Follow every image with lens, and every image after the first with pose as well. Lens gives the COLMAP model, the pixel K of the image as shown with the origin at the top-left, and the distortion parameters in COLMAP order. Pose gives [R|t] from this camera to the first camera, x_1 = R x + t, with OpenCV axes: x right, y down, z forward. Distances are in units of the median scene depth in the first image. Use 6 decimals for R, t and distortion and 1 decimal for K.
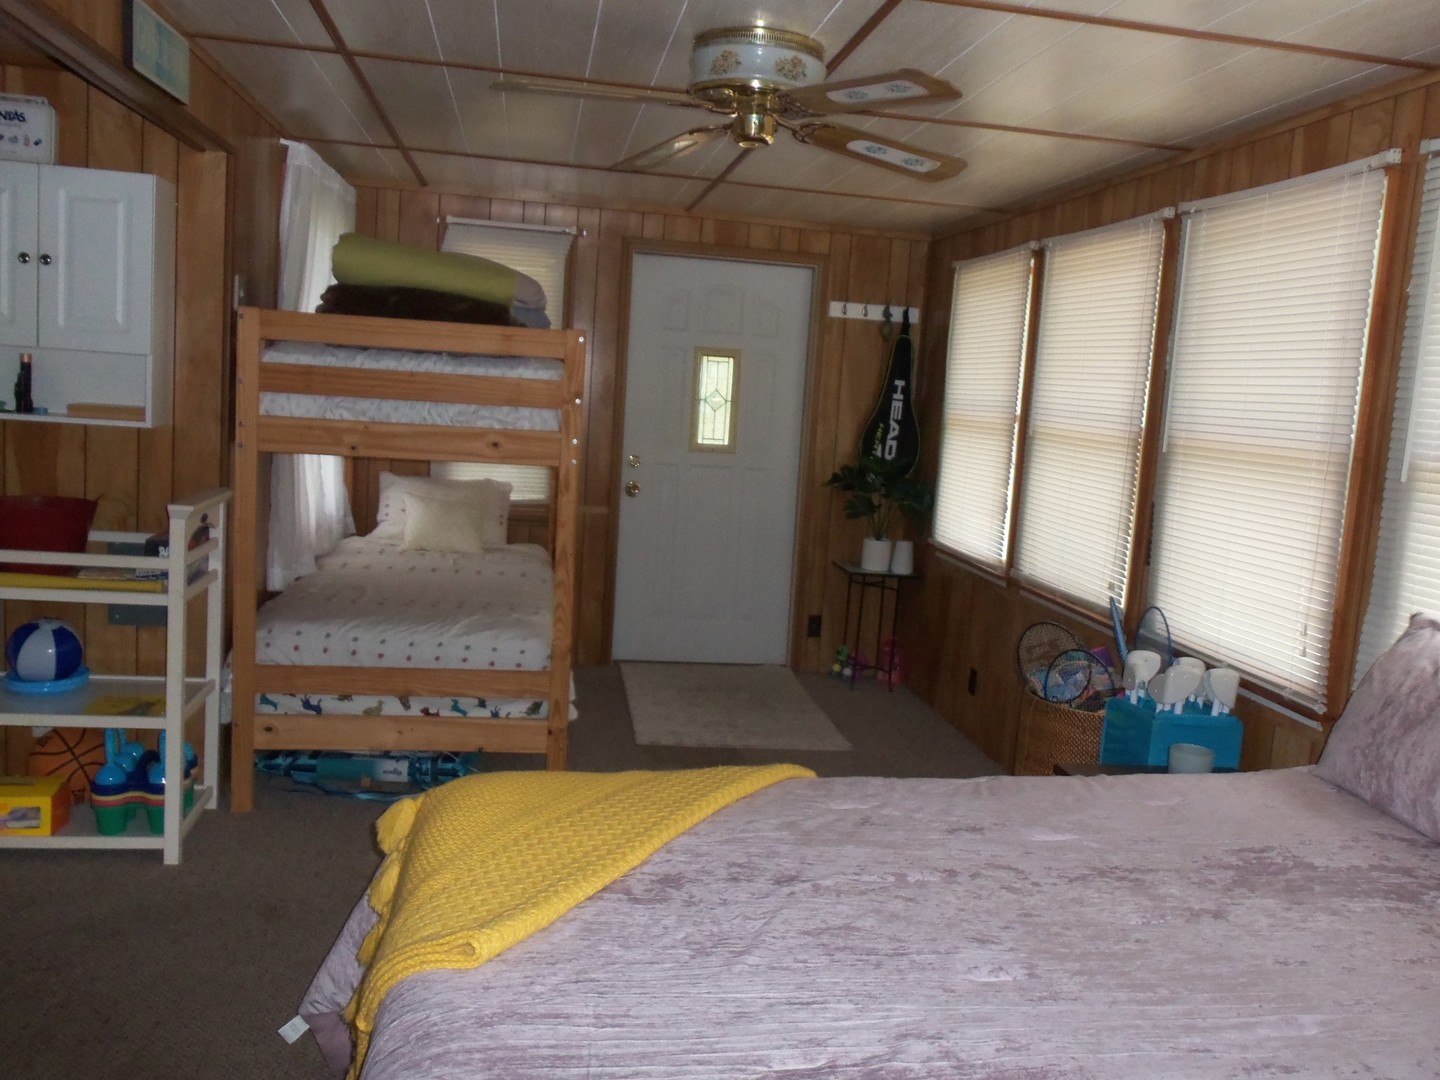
lens RADIAL K [[1233.3, 0, 723.7], [0, 1233.3, 538.5], [0, 0, 1]] dist [-0.030688, 0.038602]
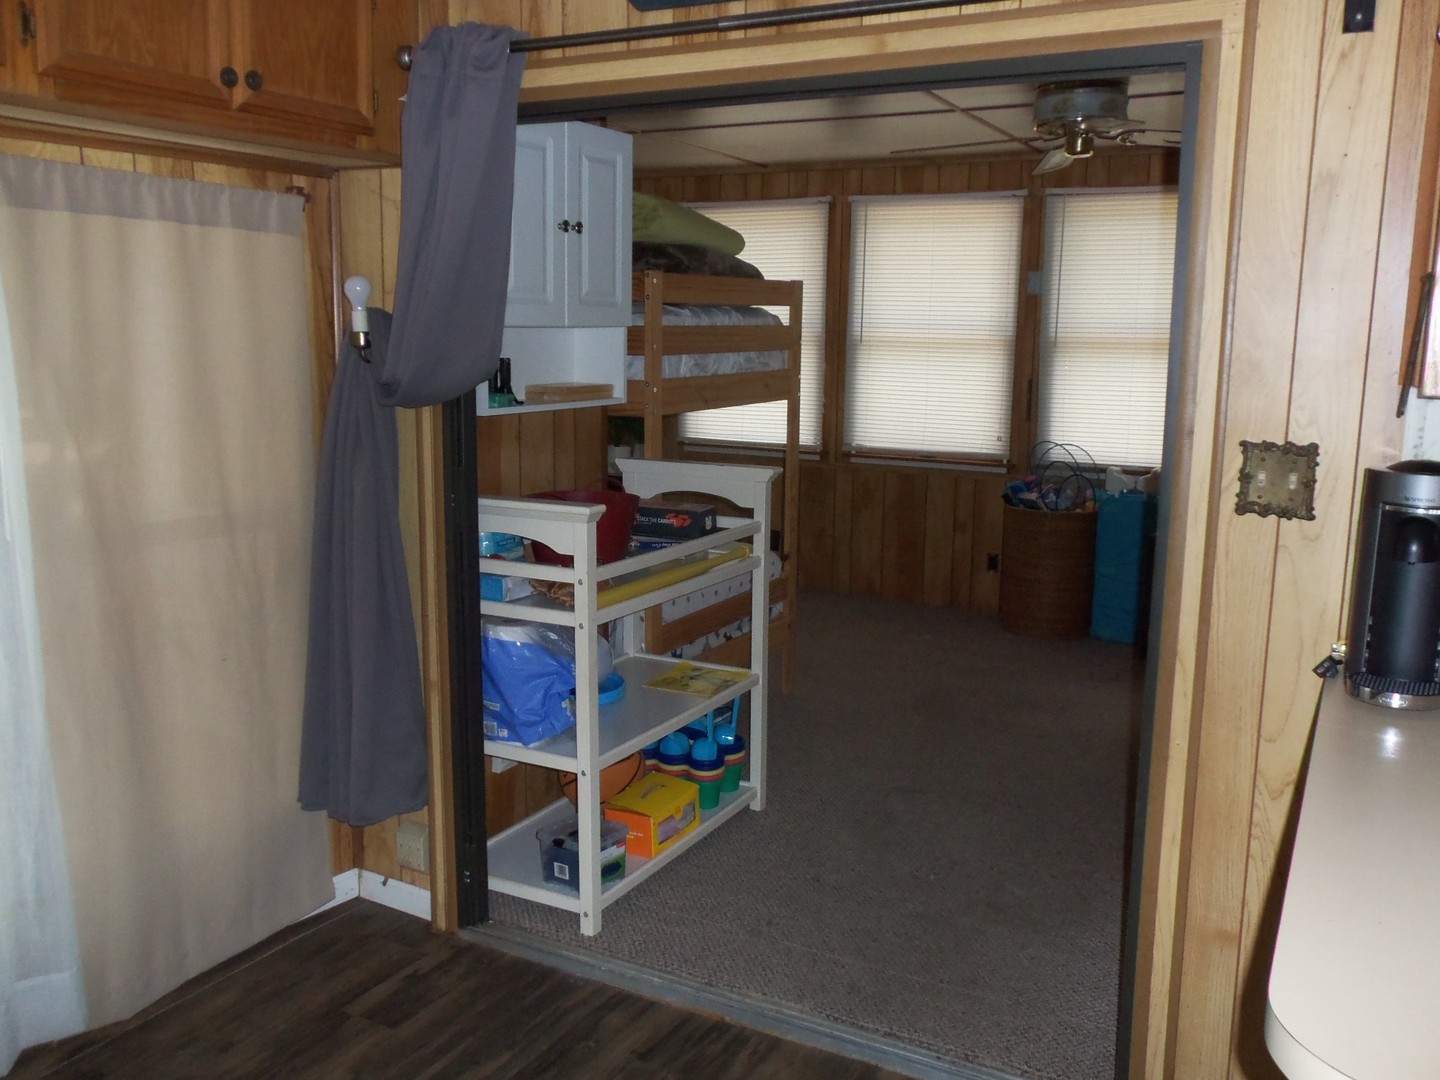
lens RADIAL K [[1233.3, 0, 718.9], [0, 1233.3, 537.7], [0, 0, 1]] dist [-0.030688, 0.038602]
pose [[0.610866, -0.196622, 0.766930, -1.127491], [0.129766, 0.980437, 0.148000, -0.114841], [-0.781027, 0.009114, 0.624431, 0.330030]]
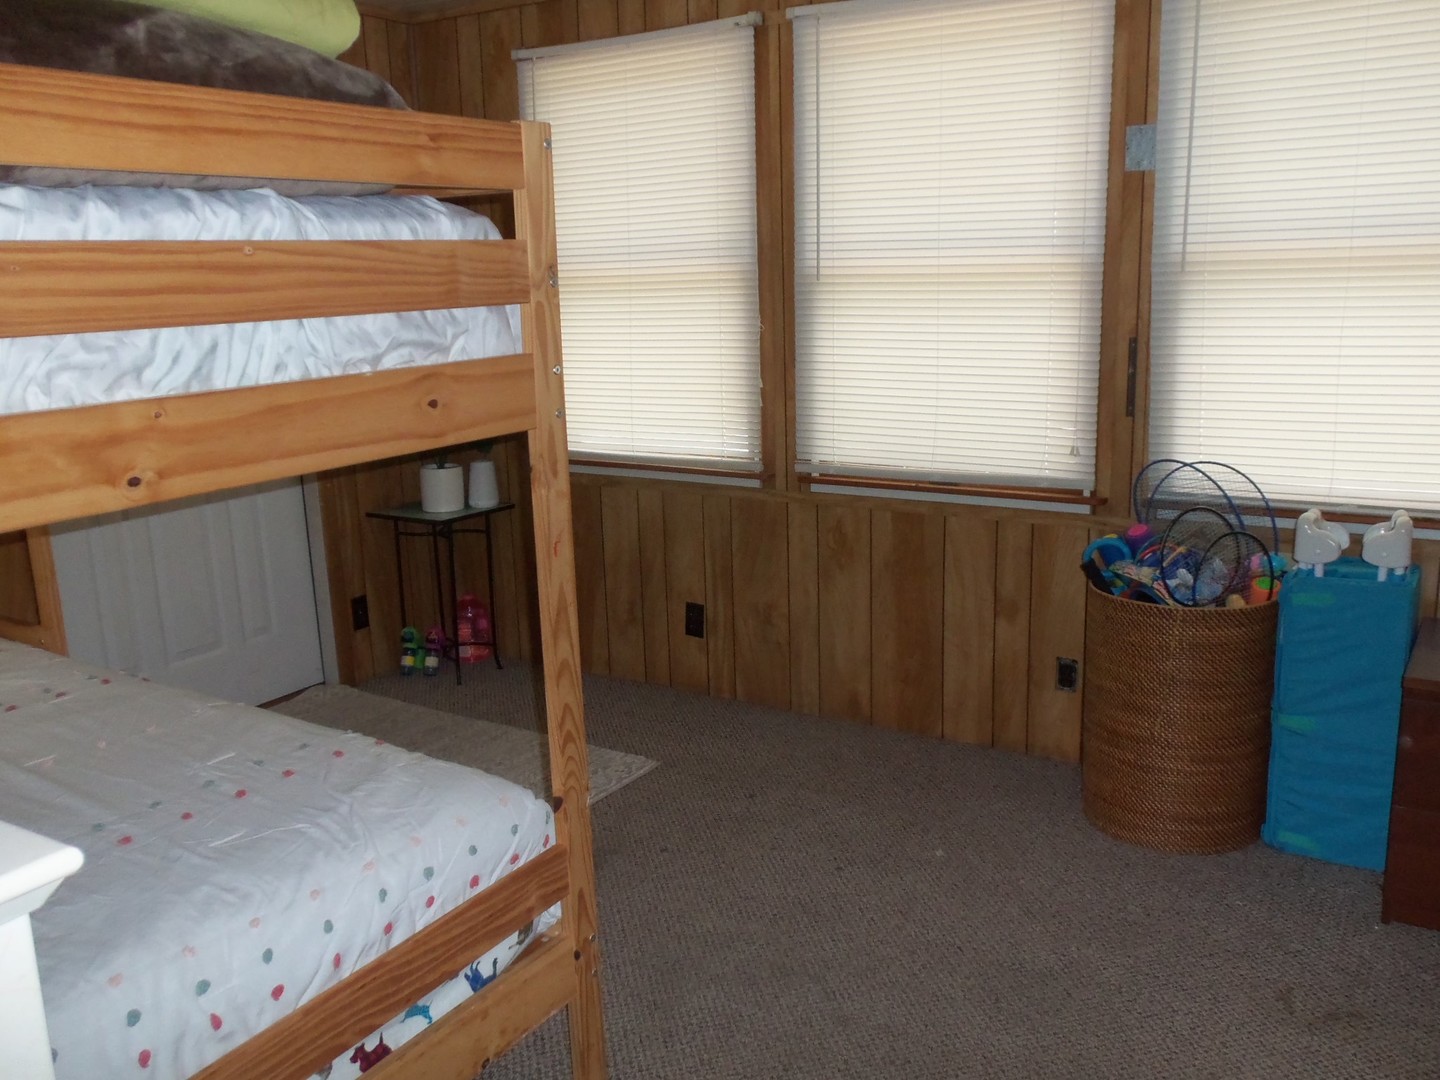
lens RADIAL K [[1233.3, 0, 725.4], [0, 1233.3, 541.0], [0, 0, 1]] dist [-0.030688, 0.038602]
pose [[0.647536, -0.248091, 0.720519, -0.442662], [0.167072, 0.968735, 0.183409, -0.092924], [-0.743494, 0.001615, 0.668741, 0.651795]]
